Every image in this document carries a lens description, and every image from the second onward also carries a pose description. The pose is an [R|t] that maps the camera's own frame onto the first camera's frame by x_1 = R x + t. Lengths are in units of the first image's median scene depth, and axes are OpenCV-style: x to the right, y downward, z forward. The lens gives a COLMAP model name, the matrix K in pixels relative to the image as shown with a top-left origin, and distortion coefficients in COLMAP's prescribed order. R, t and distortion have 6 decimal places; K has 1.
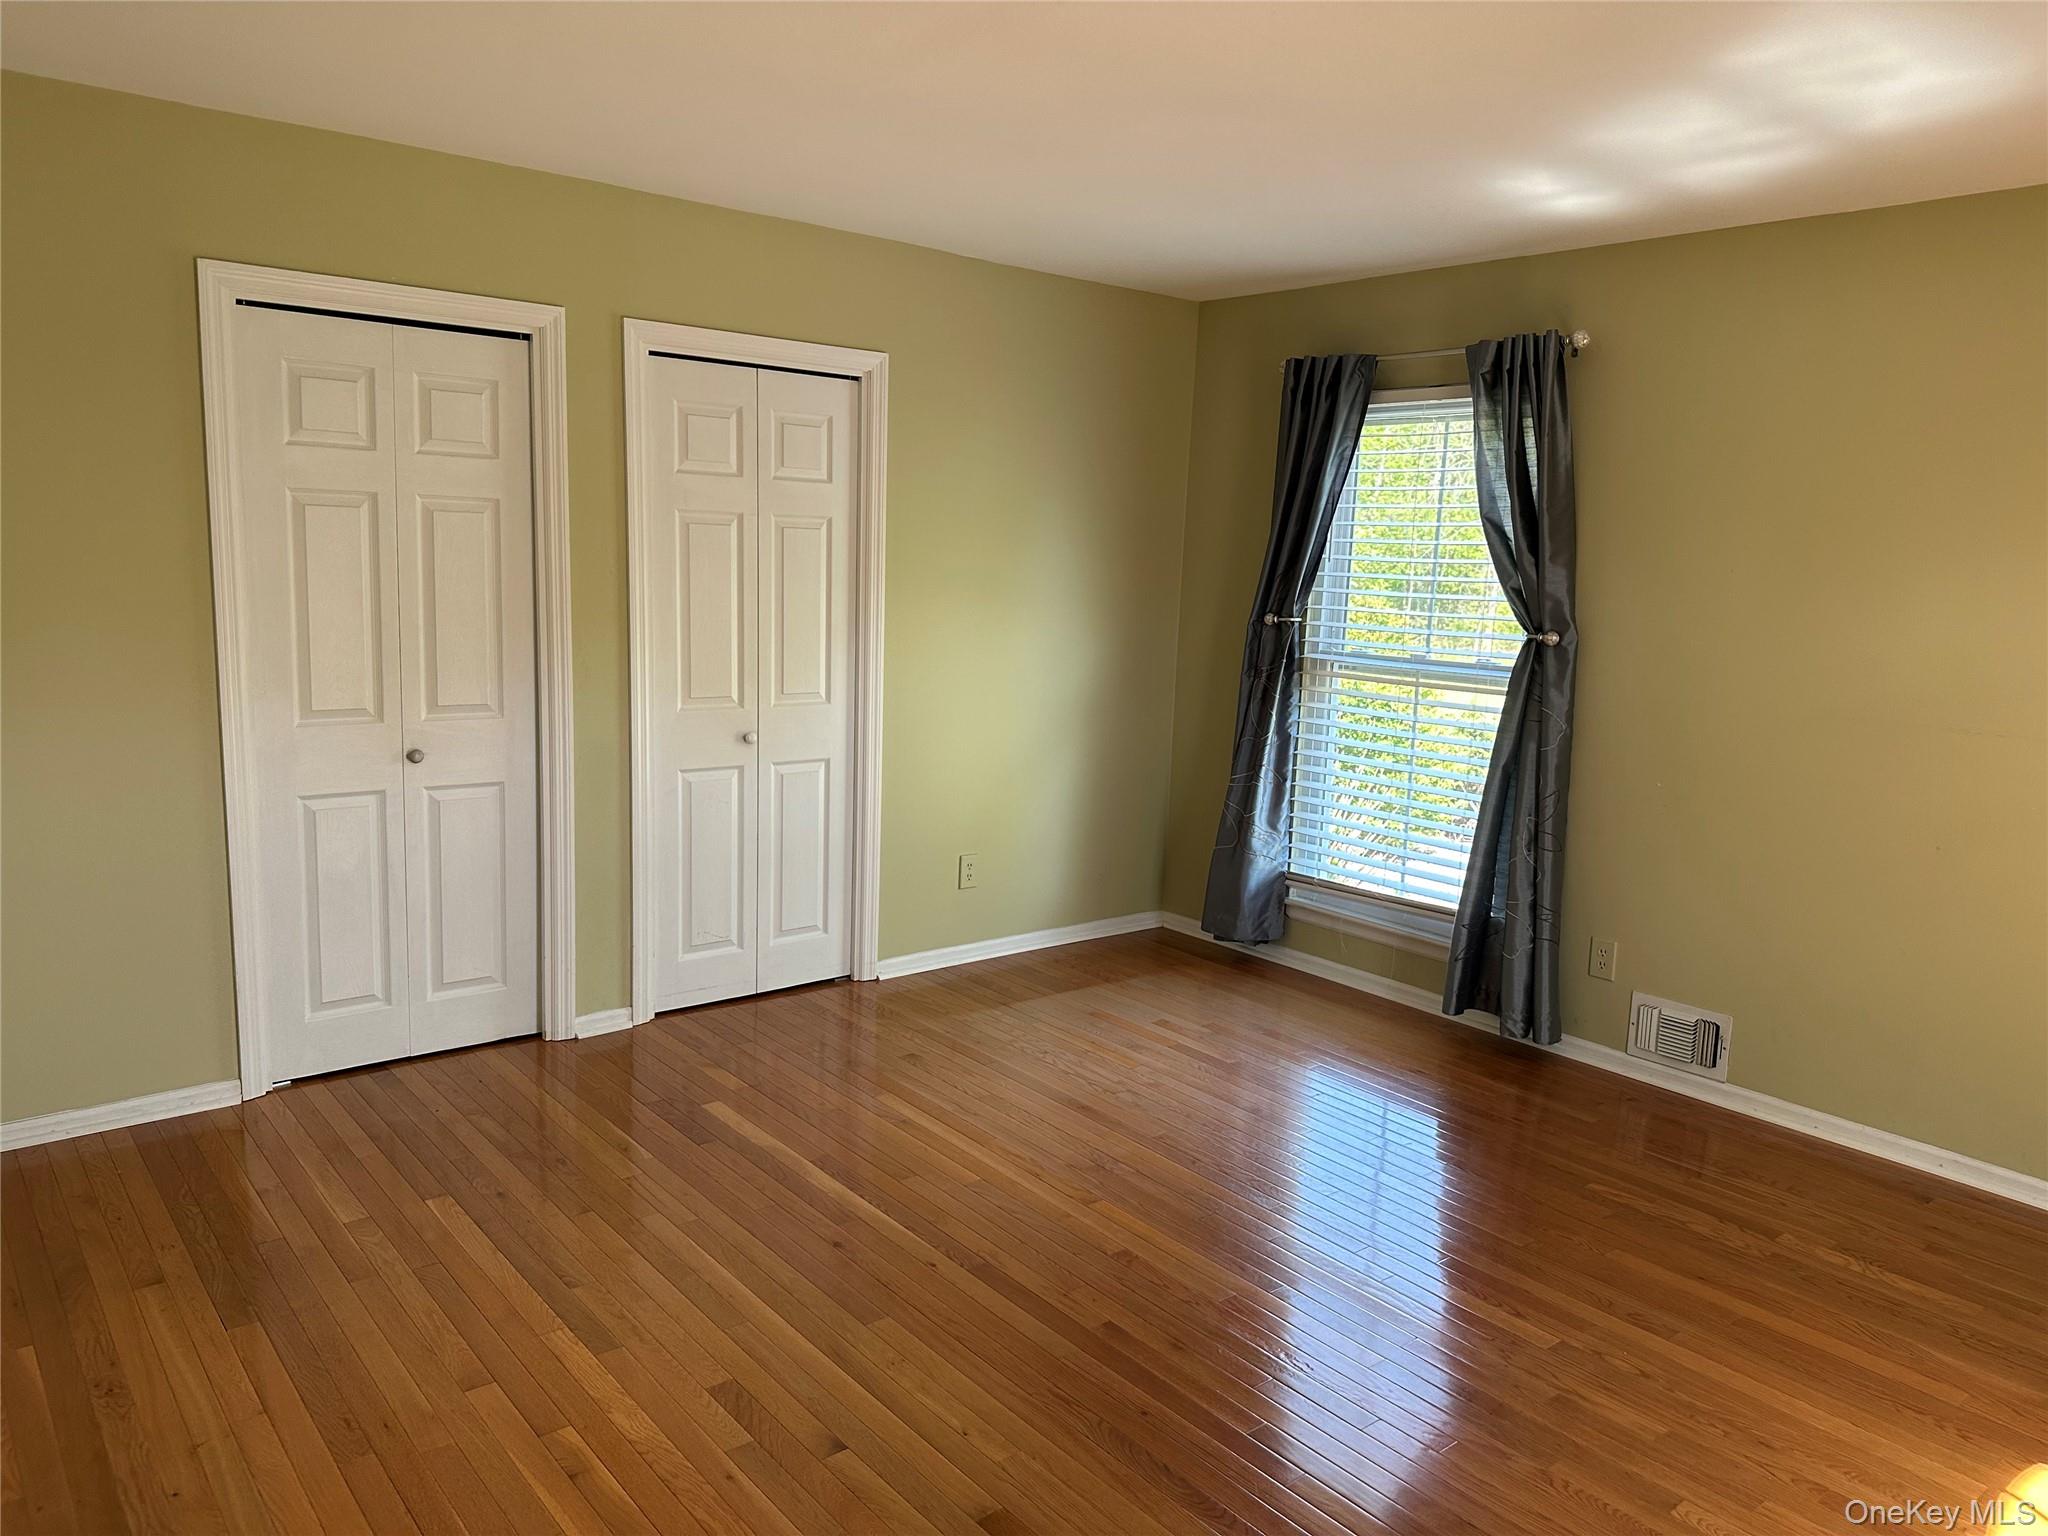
lens RADIAL K [[1424.3, 0, 1019.0], [0, 1424.3, 803.8], [0, 0, 1]] dist [0.086910, -0.147276]
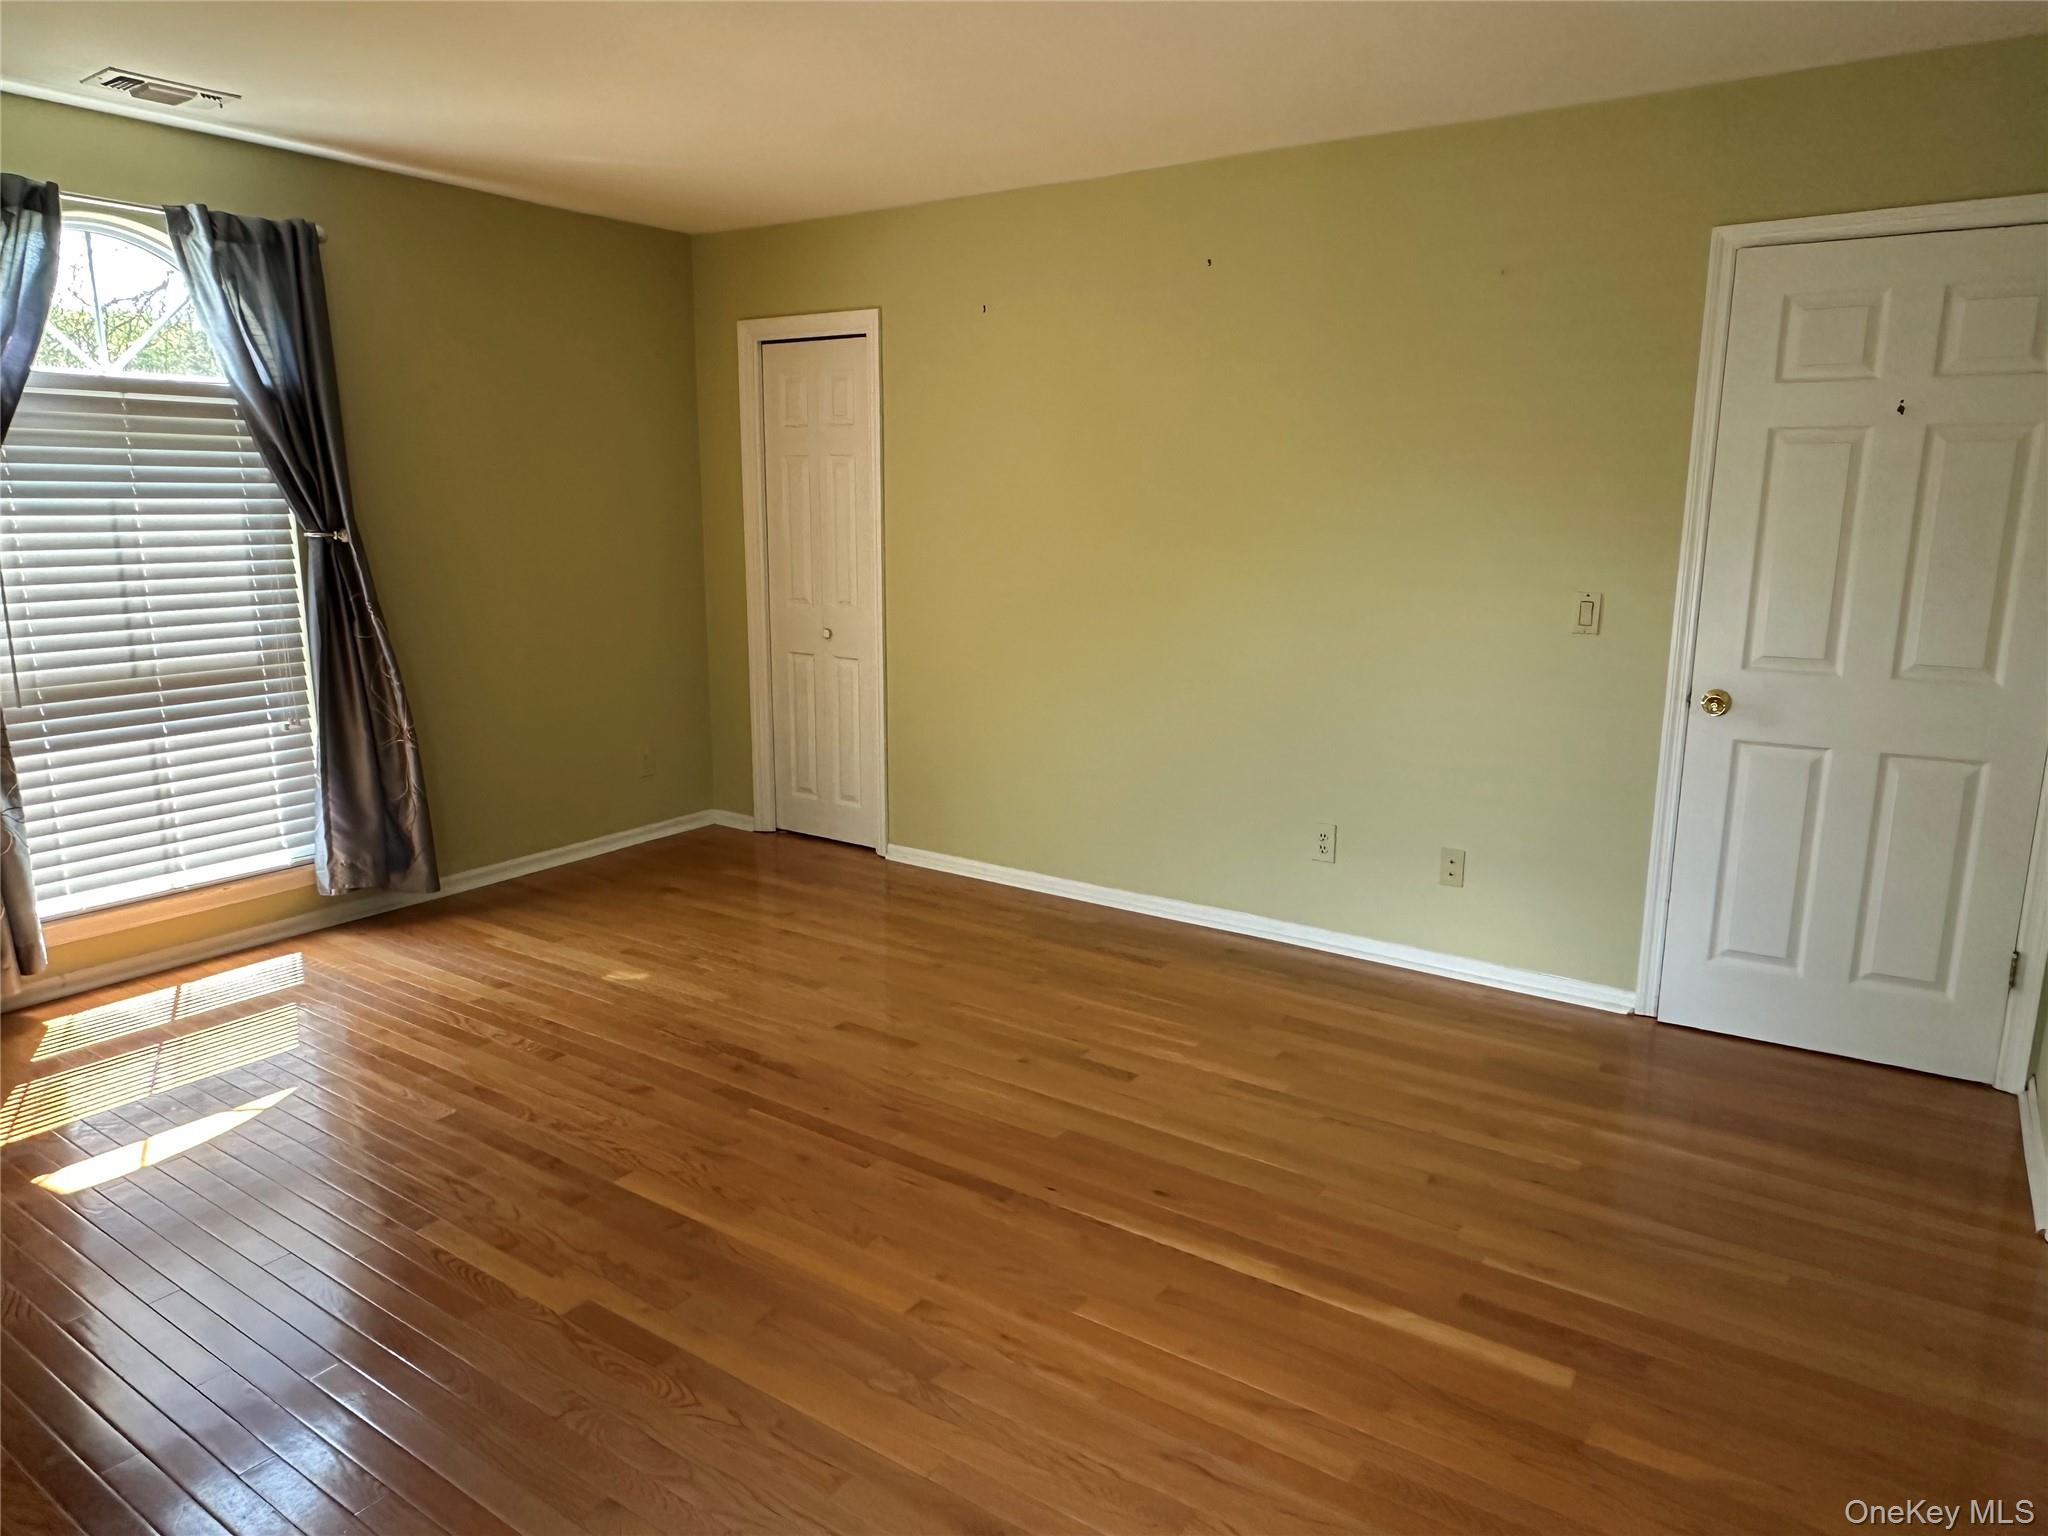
lens RADIAL K [[1301.9, 0, 1024.0], [0, 1301.9, 768.0], [0, 0, 1]] dist [0.000890, 0.000228]
pose [[-0.958615, 0.015344, -0.284292, 0.144925], [-0.092721, 0.927284, 0.362695, -0.188746], [0.269185, 0.374045, -0.887485, 1.156516]]
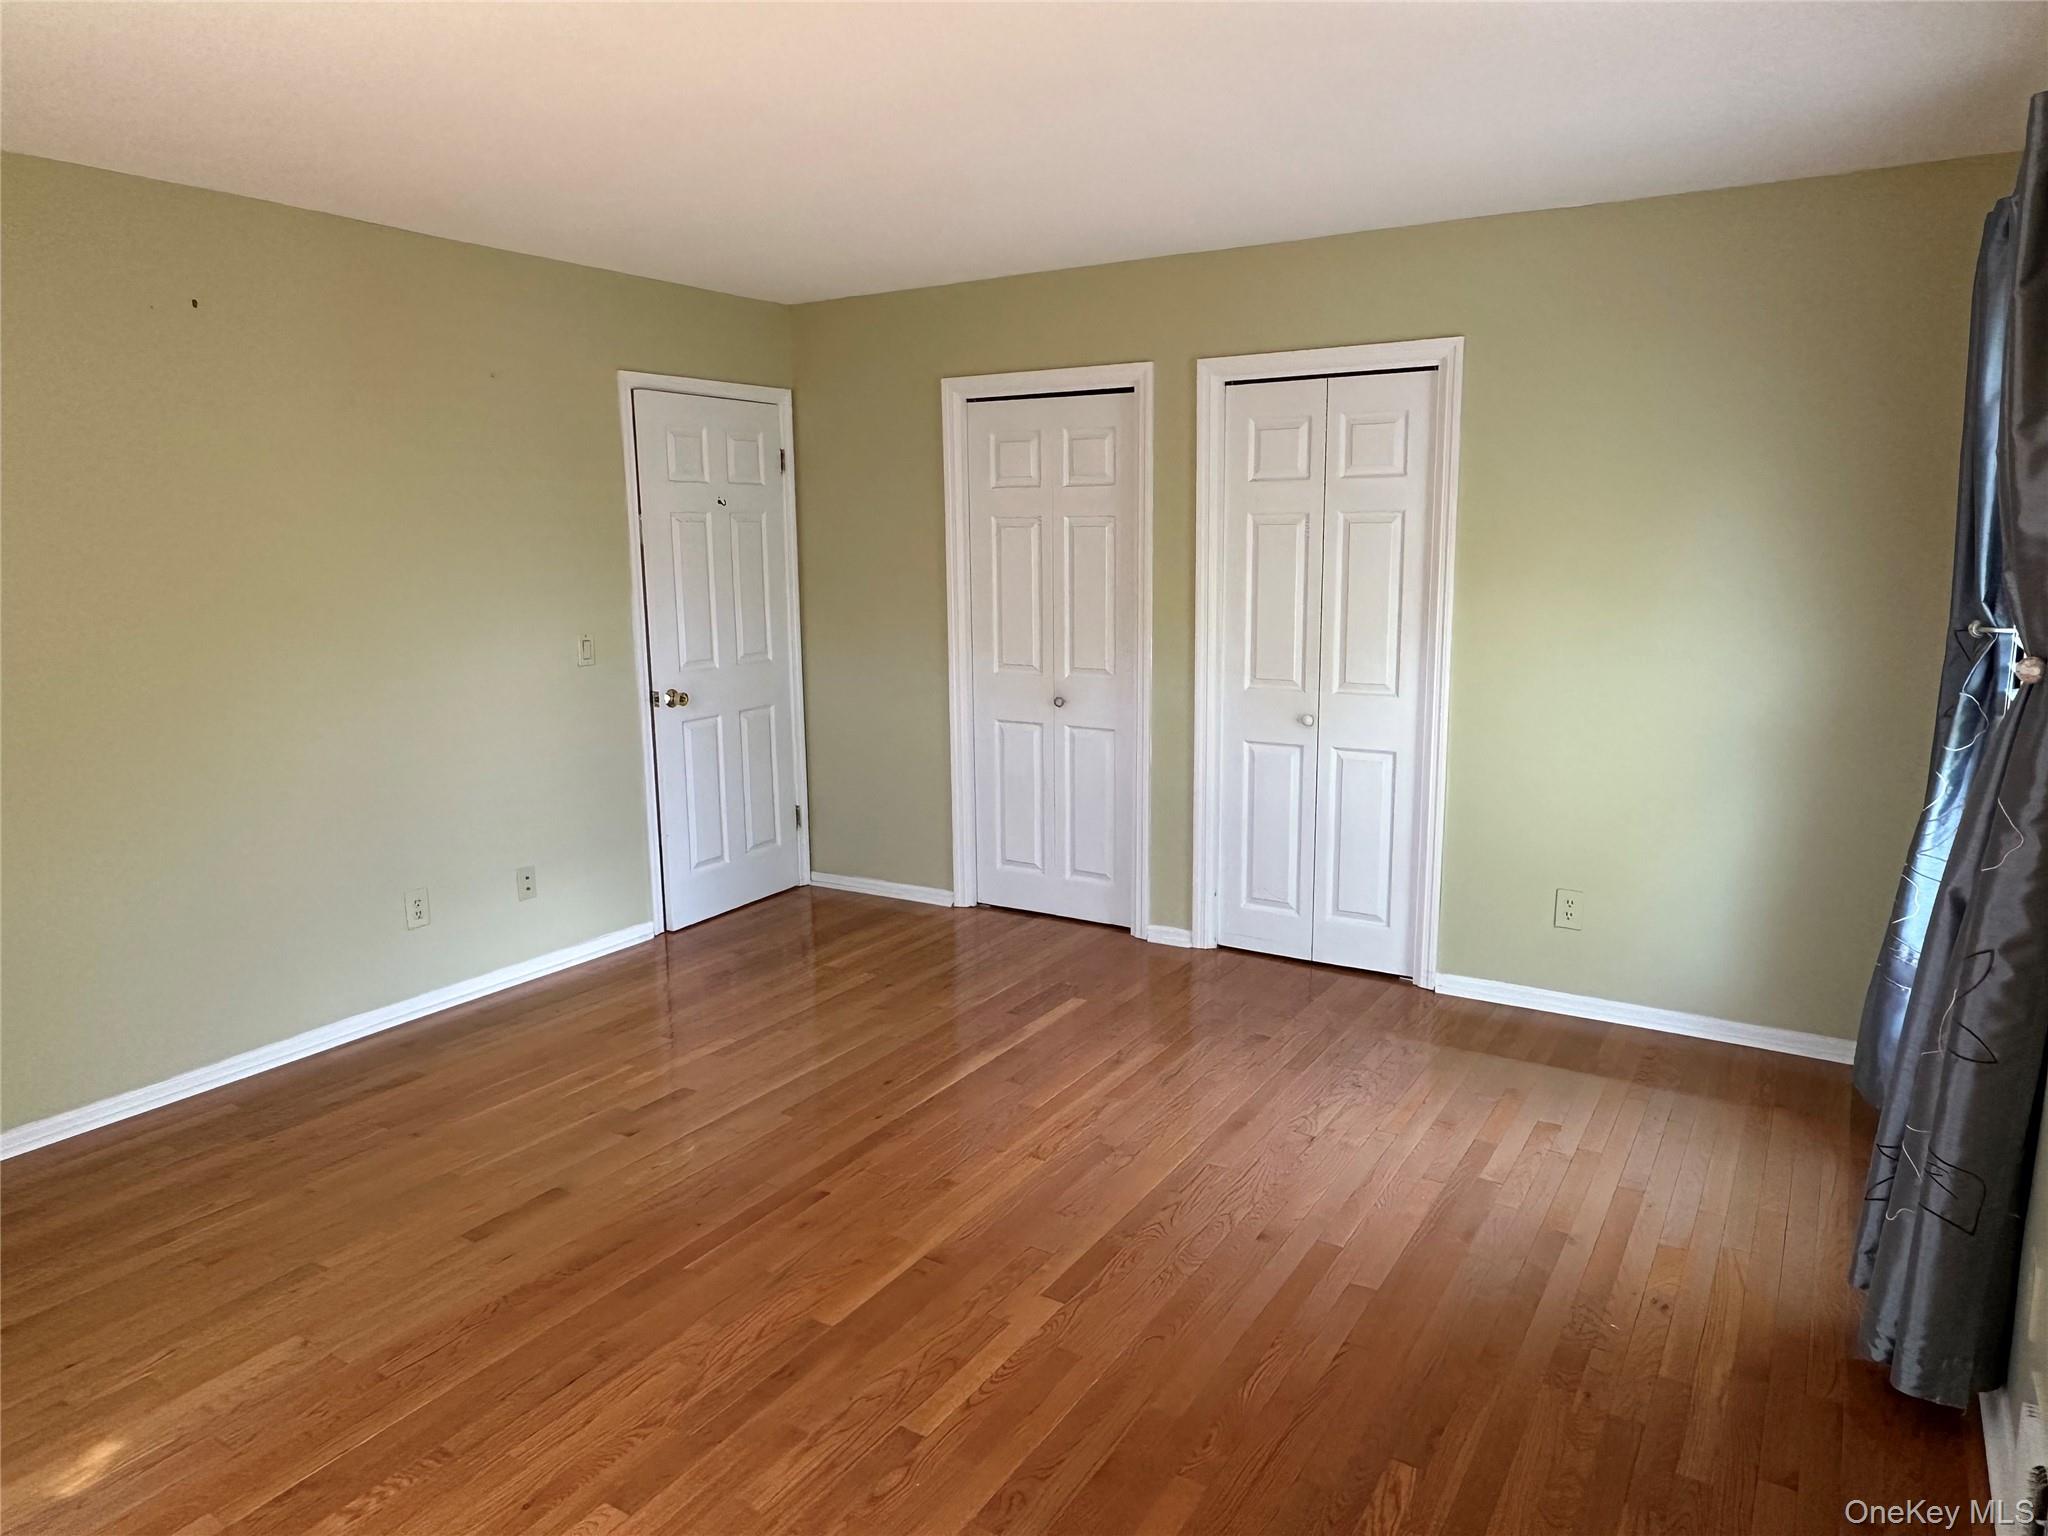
lens RADIAL K [[1332.7, 0, 1024.0], [0, 1332.7, 768.0], [0, 0, 1]] dist [-0.005021, -0.001426]
pose [[0.316851, 0.126918, -0.939945, 0.705266], [-0.148374, 0.985438, 0.083045, -0.063525], [0.936798, 0.113151, 0.331068, 0.481705]]
